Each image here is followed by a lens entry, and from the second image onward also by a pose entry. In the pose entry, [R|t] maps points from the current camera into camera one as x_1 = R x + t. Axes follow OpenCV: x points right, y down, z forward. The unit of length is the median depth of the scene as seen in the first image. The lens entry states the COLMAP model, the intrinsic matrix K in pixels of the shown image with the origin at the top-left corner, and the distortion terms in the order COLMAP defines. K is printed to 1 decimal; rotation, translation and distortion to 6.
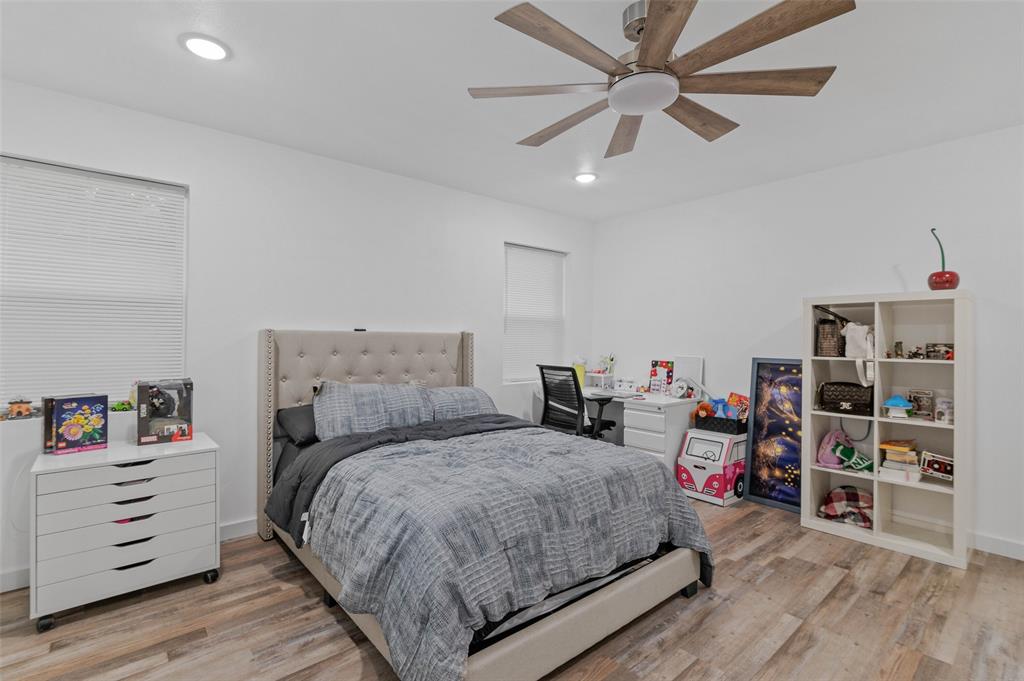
lens RADIAL K [[475.9, 0, 514.6], [0, 475.9, 325.6], [0, 0, 1]] dist [-0.003712, 0.000087]
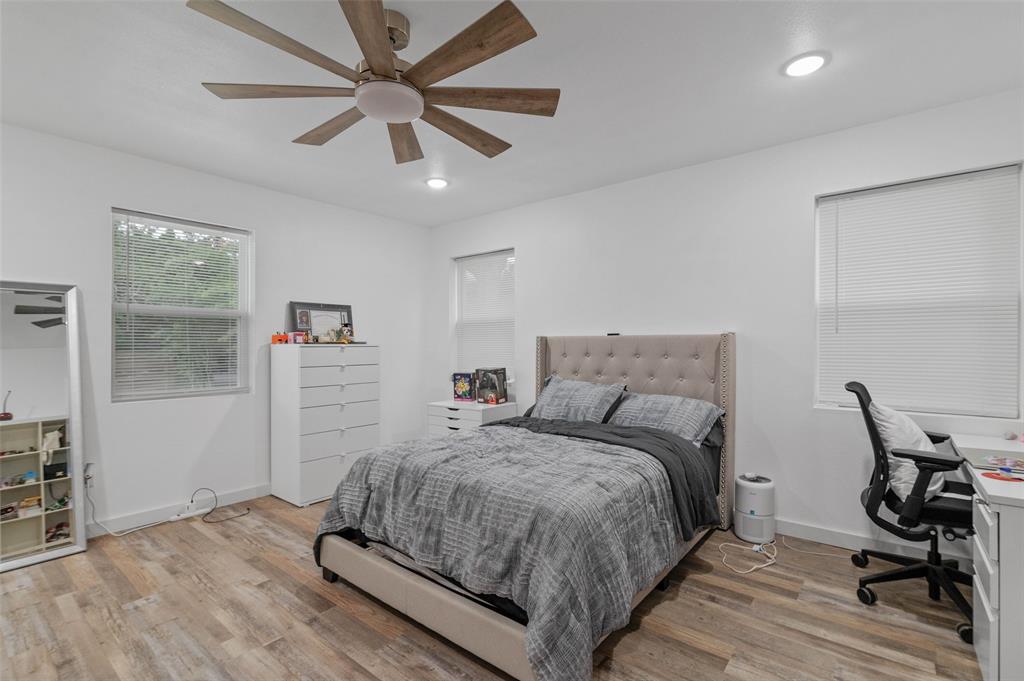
lens RADIAL K [[460.8, 0, 530.2], [0, 460.8, 351.5], [0, 0, 1]] dist [-0.001880, 0.000275]
pose [[0.201534, 0.006330, -0.979461, 0.874531], [0.032230, 0.999395, 0.013090, 0.035311], [0.978951, -0.034206, 0.201208, 0.747551]]
